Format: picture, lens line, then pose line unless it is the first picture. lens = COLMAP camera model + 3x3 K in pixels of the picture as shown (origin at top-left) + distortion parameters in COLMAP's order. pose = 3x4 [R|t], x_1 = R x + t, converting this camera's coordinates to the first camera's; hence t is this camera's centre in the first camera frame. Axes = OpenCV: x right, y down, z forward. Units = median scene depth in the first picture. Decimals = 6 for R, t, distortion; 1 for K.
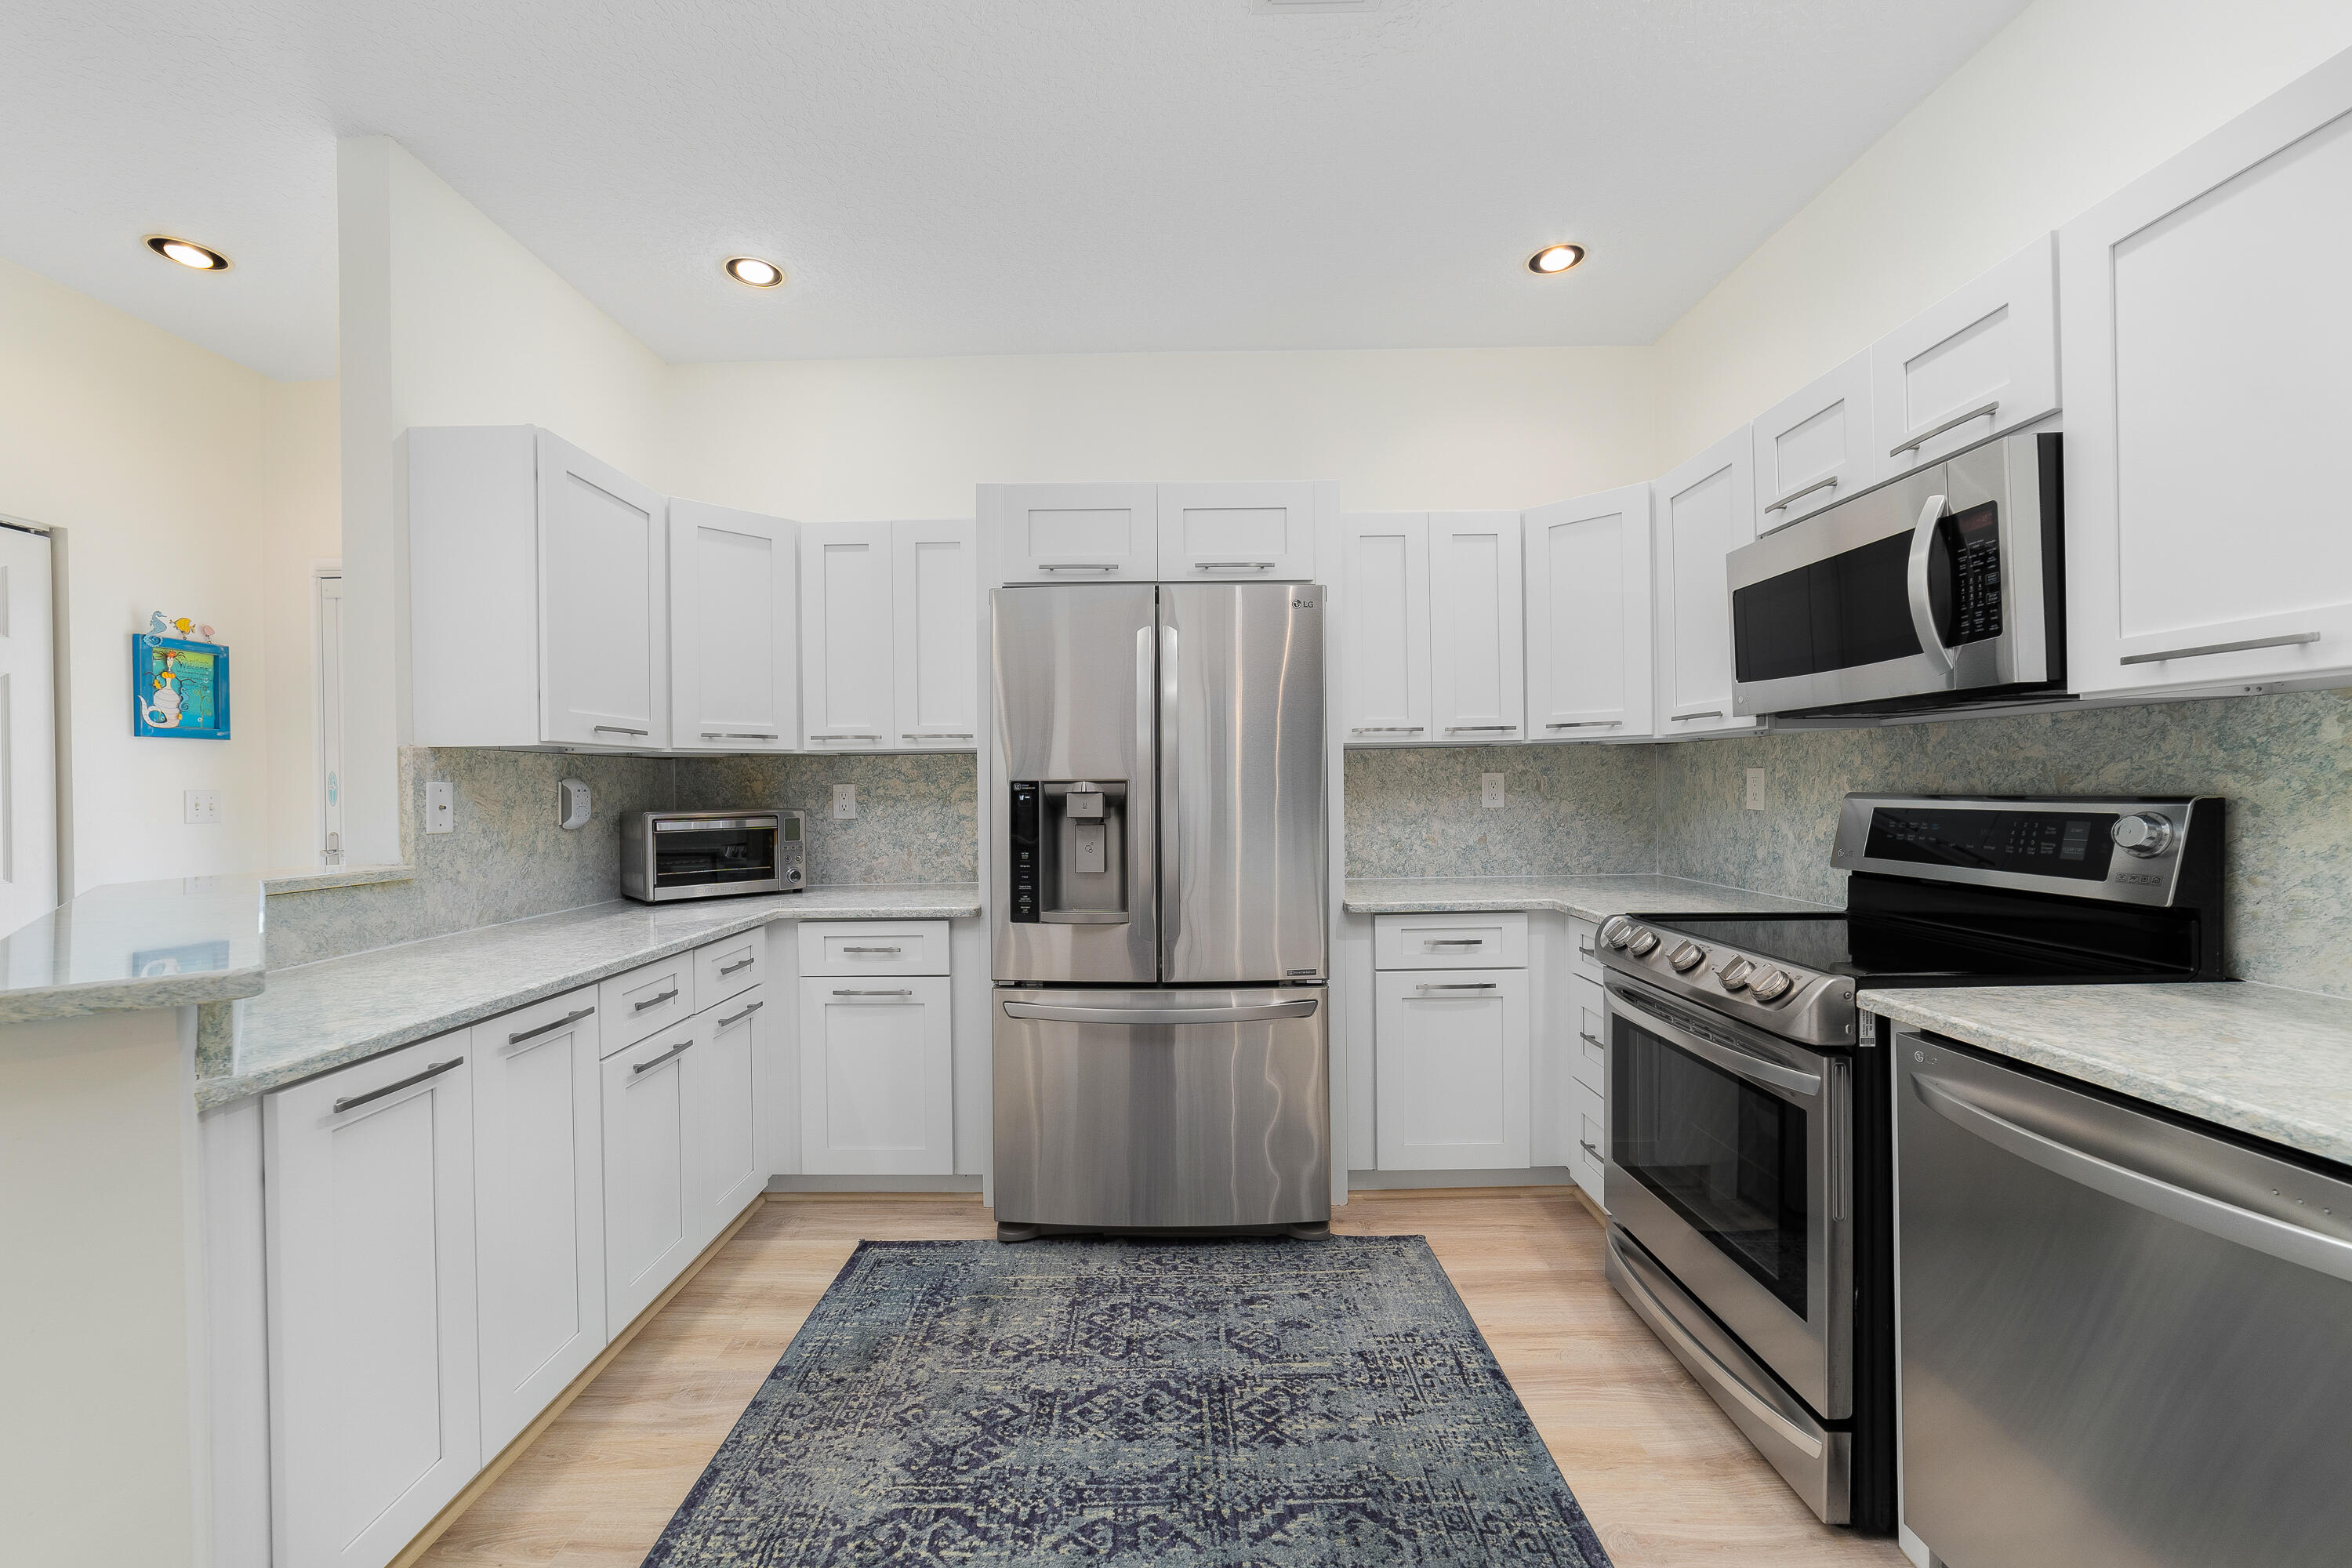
lens RADIAL K [[920.0, 0, 1166.9], [0, 920.0, 788.8], [0, 0, 1]] dist [-0.021439, 0.007955]
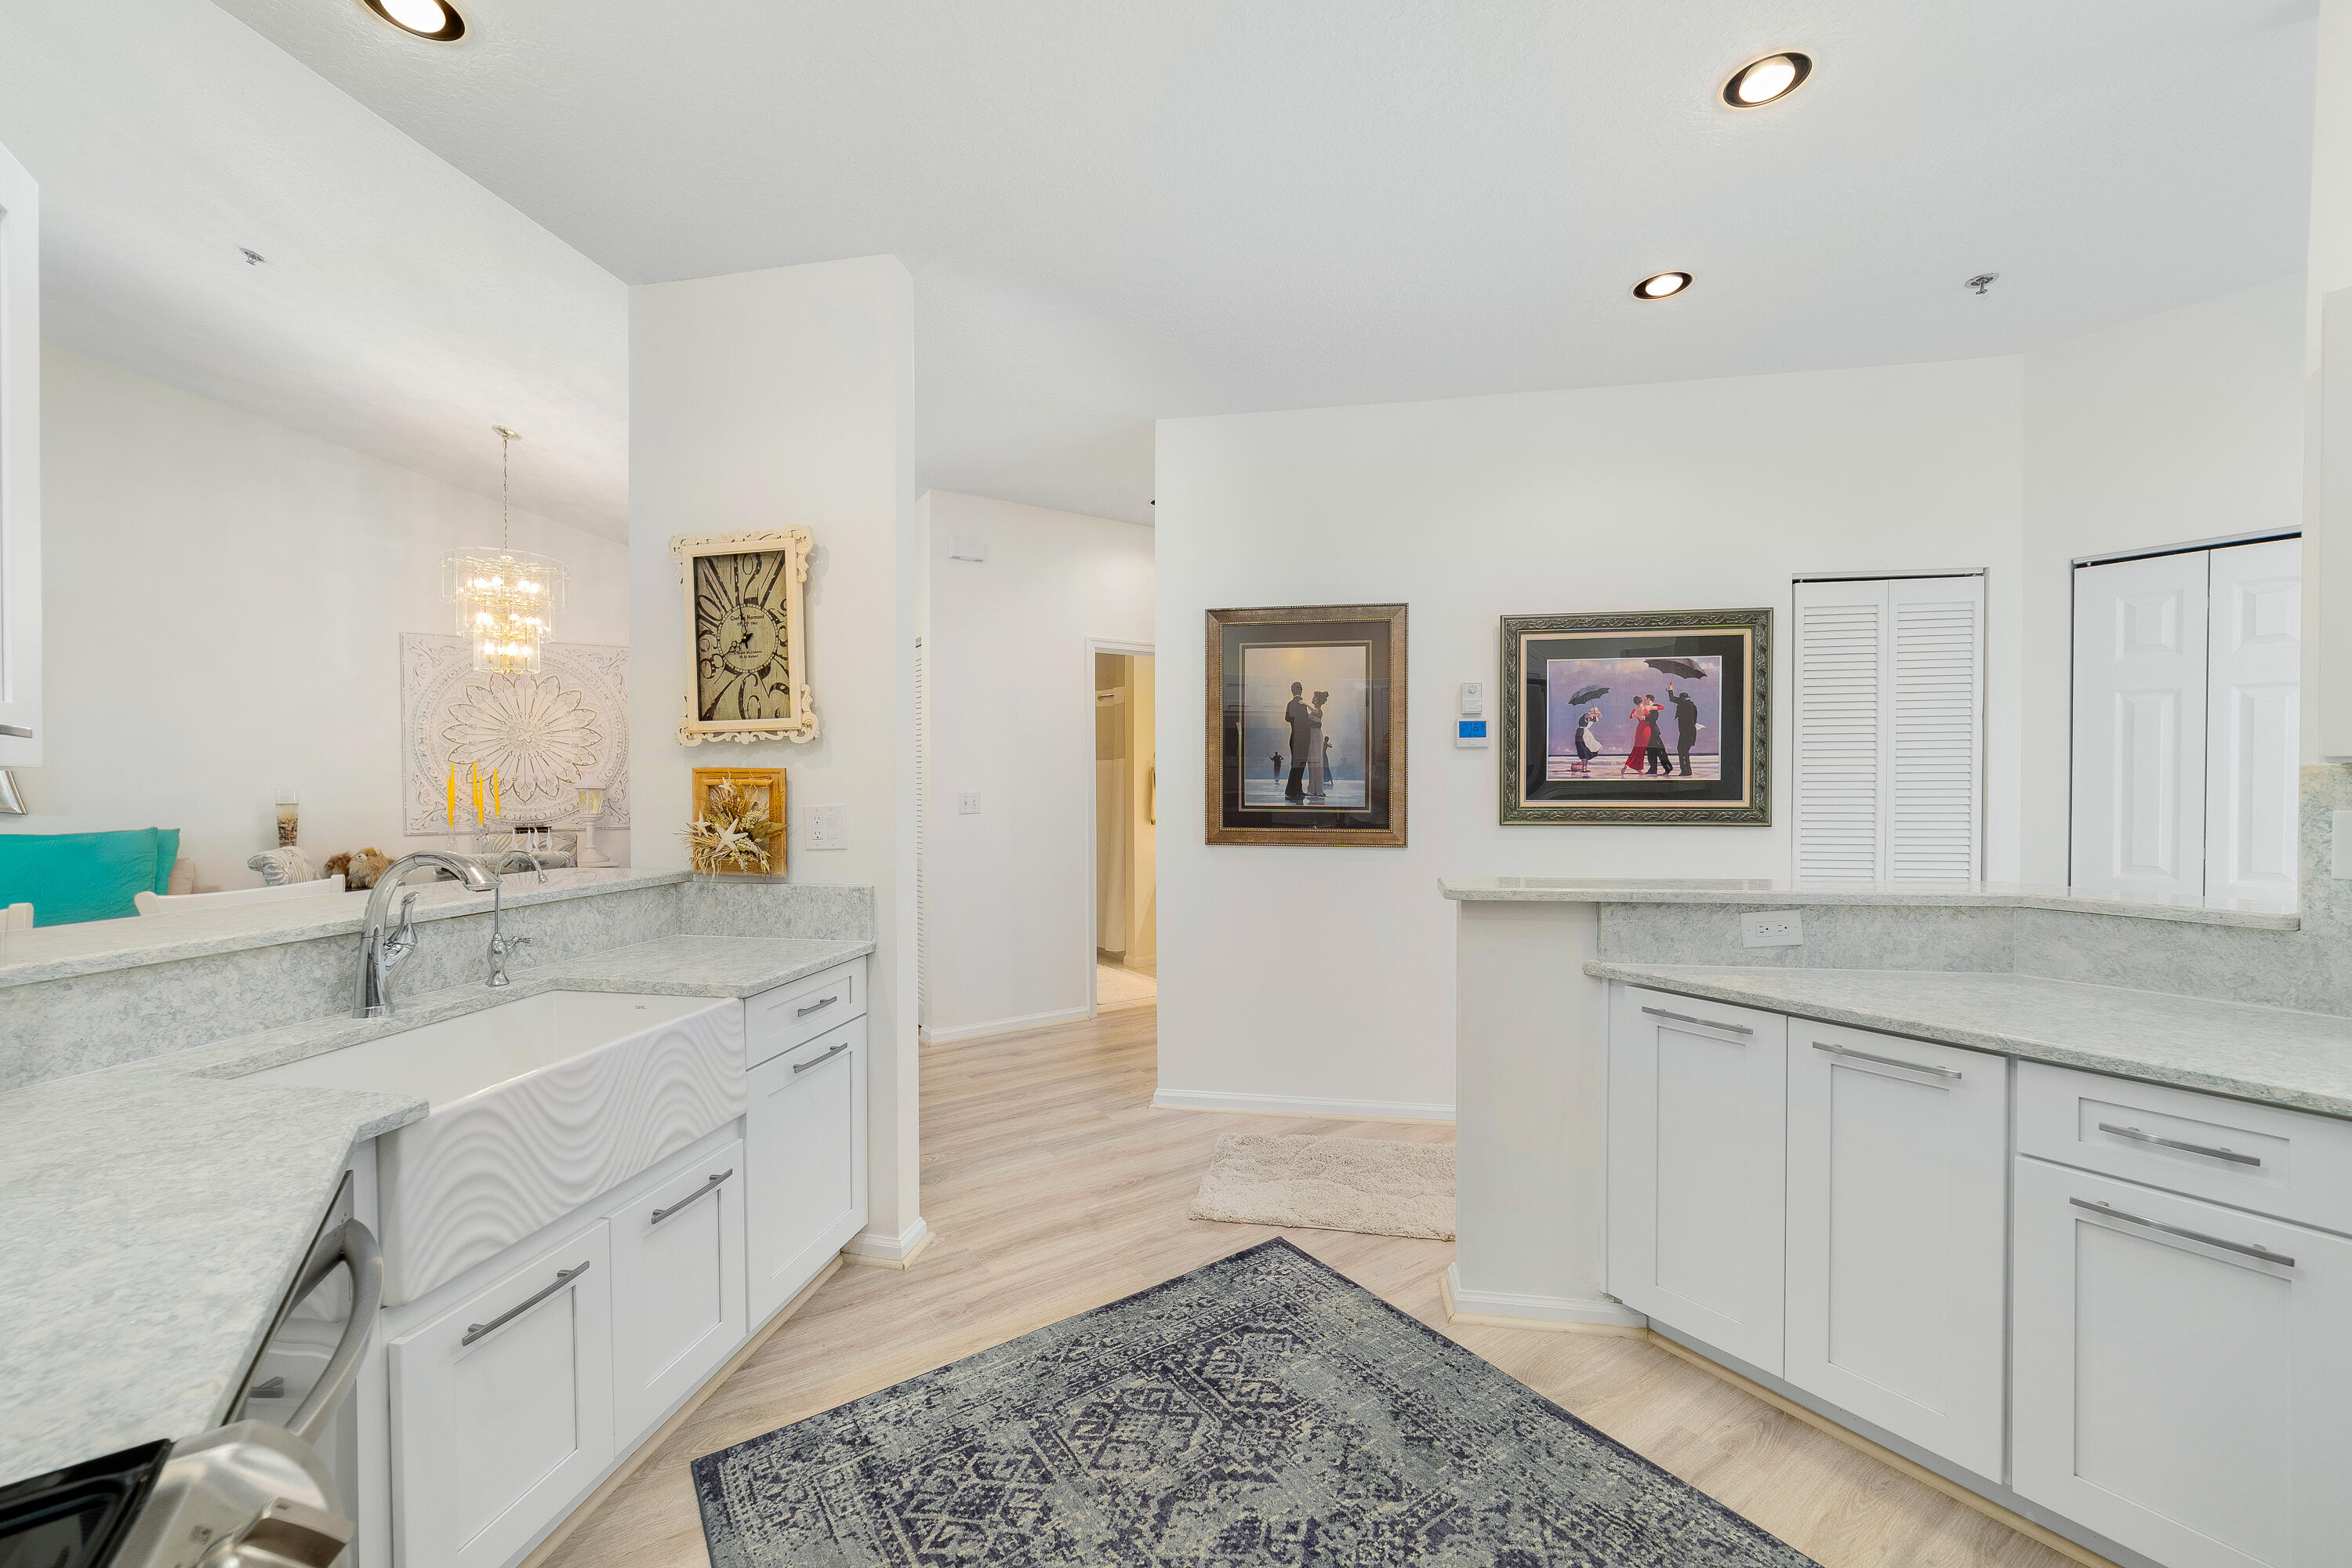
lens RADIAL K [[920.0, 0, 1166.9], [0, 920.0, 788.8], [0, 0, 1]] dist [-0.021439, 0.007955]
pose [[-0.824073, 0.025225, -0.565921, 0.427621], [0.014464, 0.999619, 0.023494, -0.058652], [0.566298, 0.011175, -0.824125, 1.099787]]
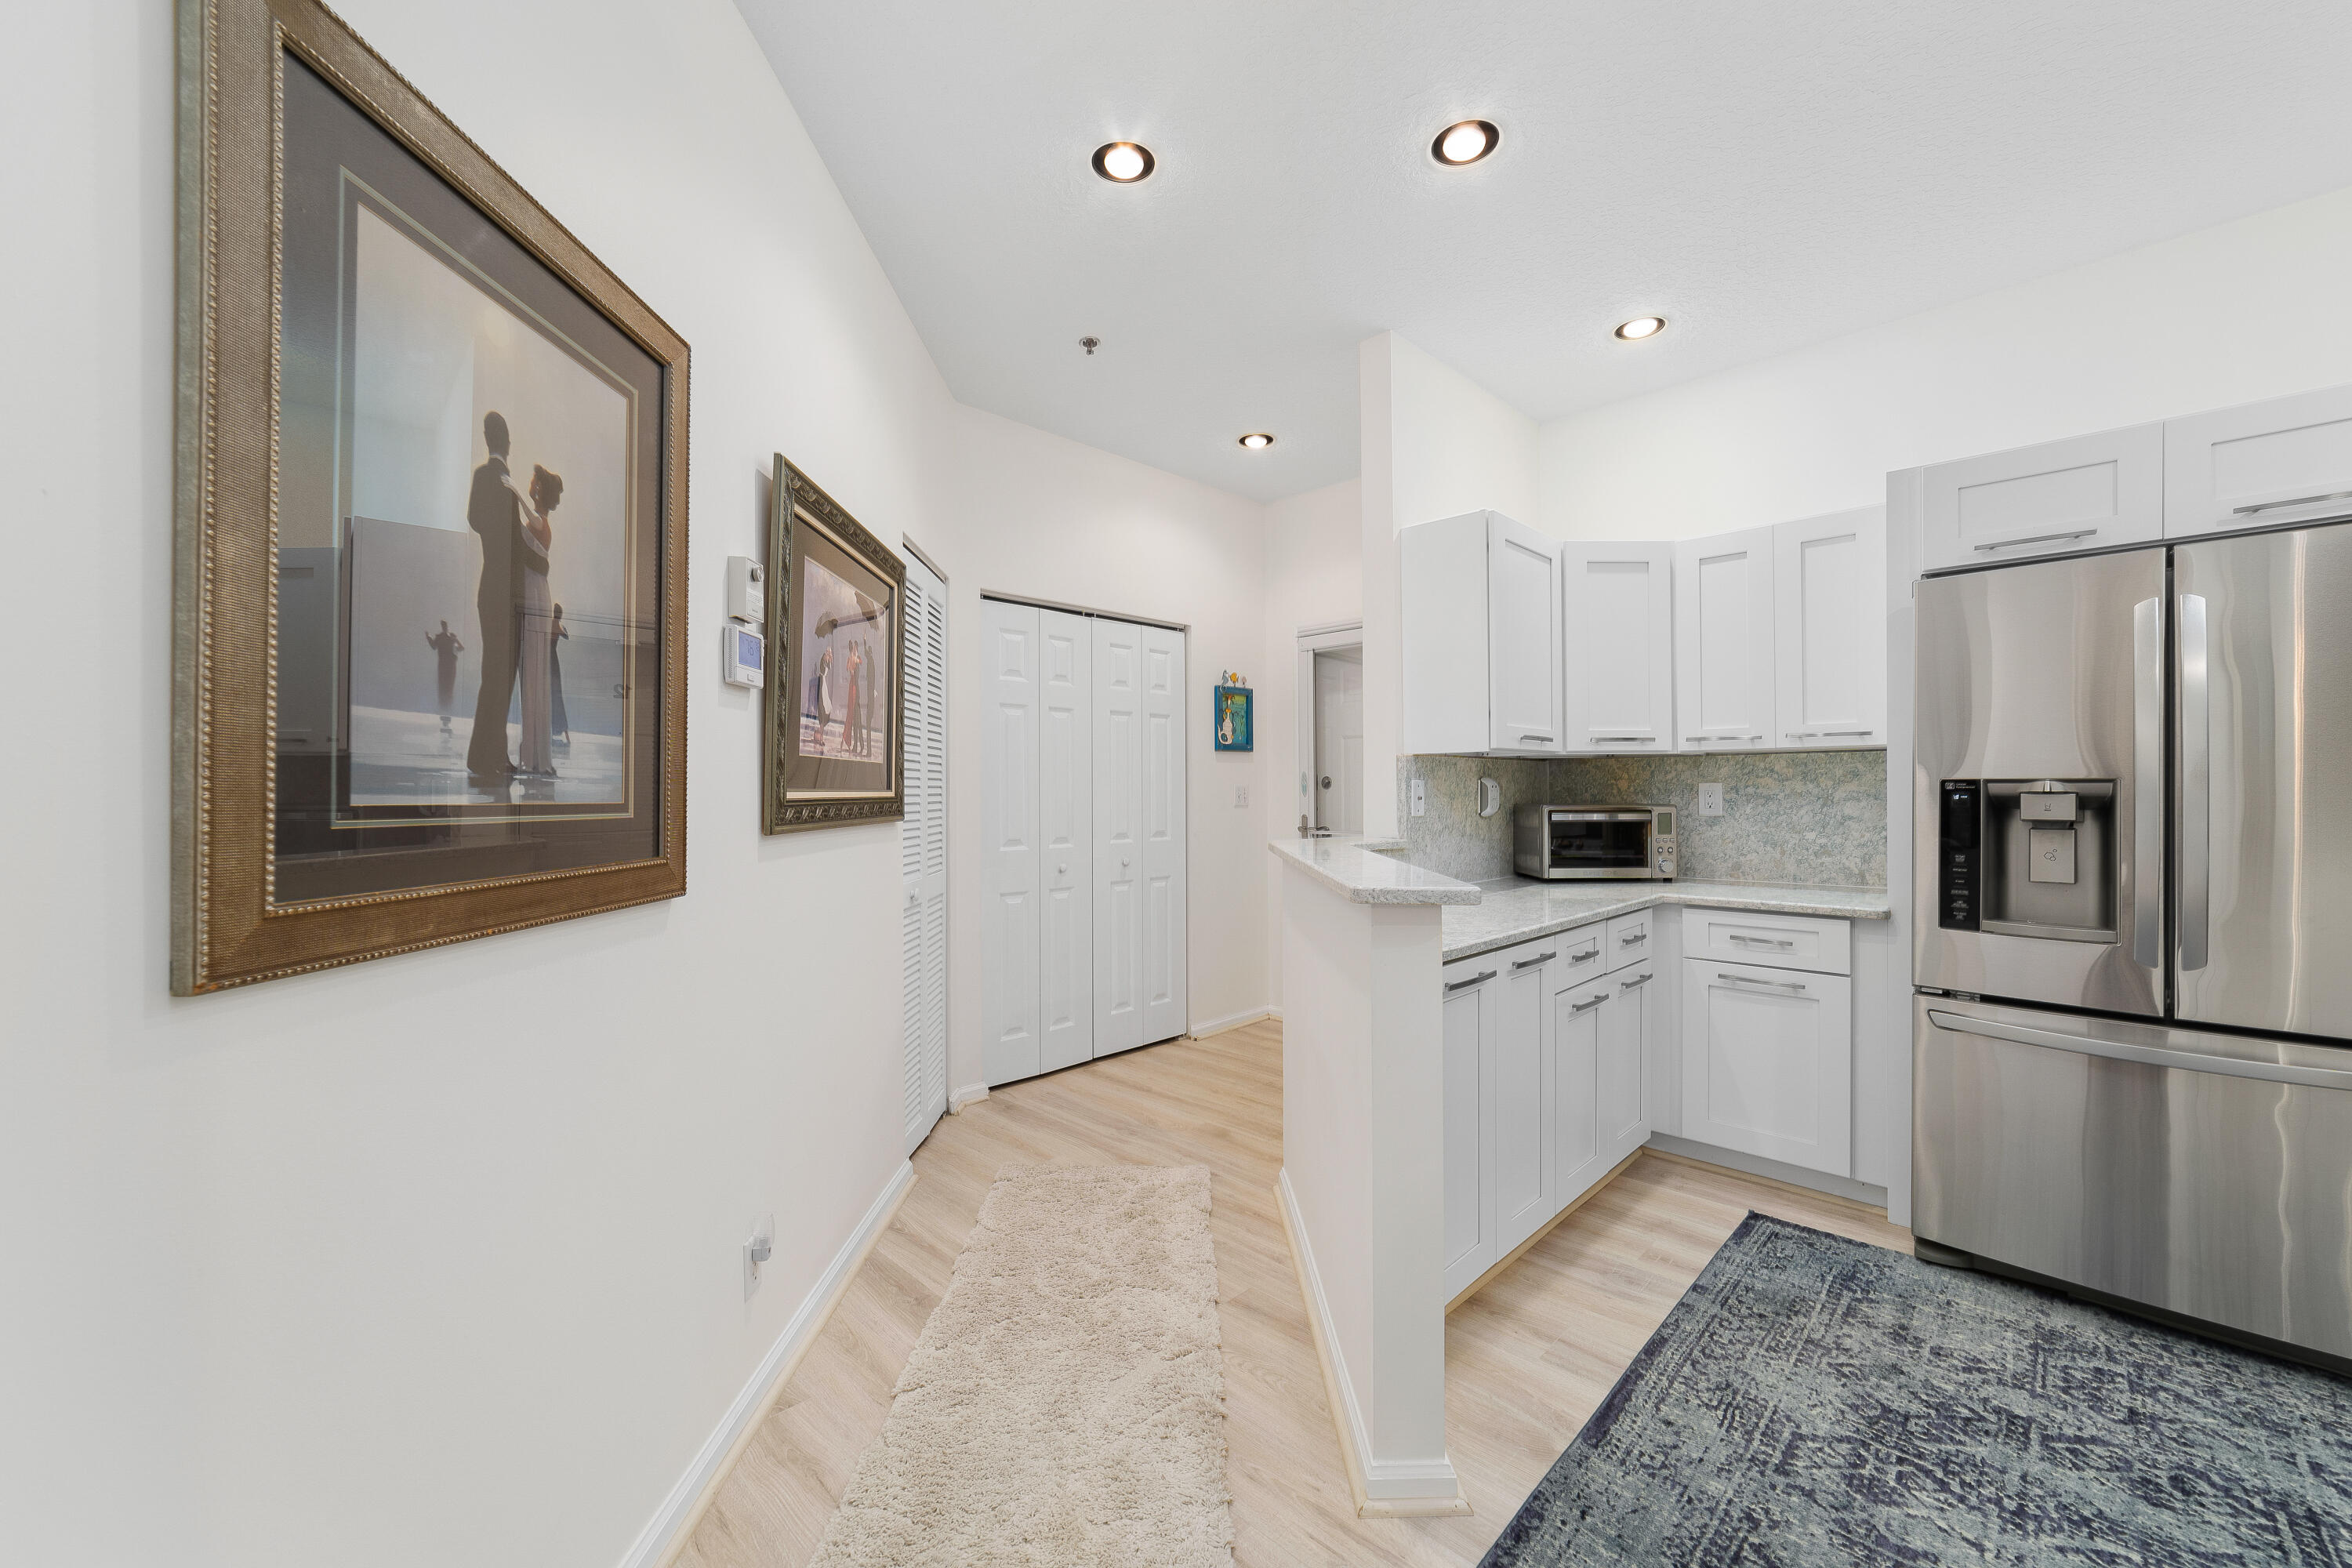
lens RADIAL K [[920.0, 0, 1166.9], [0, 920.0, 788.8], [0, 0, 1]] dist [-0.021439, 0.007955]
pose [[0.707767, 0.008129, -0.706399, -0.083562], [-0.006881, 0.999966, 0.004613, 0.002622], [0.706412, 0.001596, 0.707799, -0.273342]]
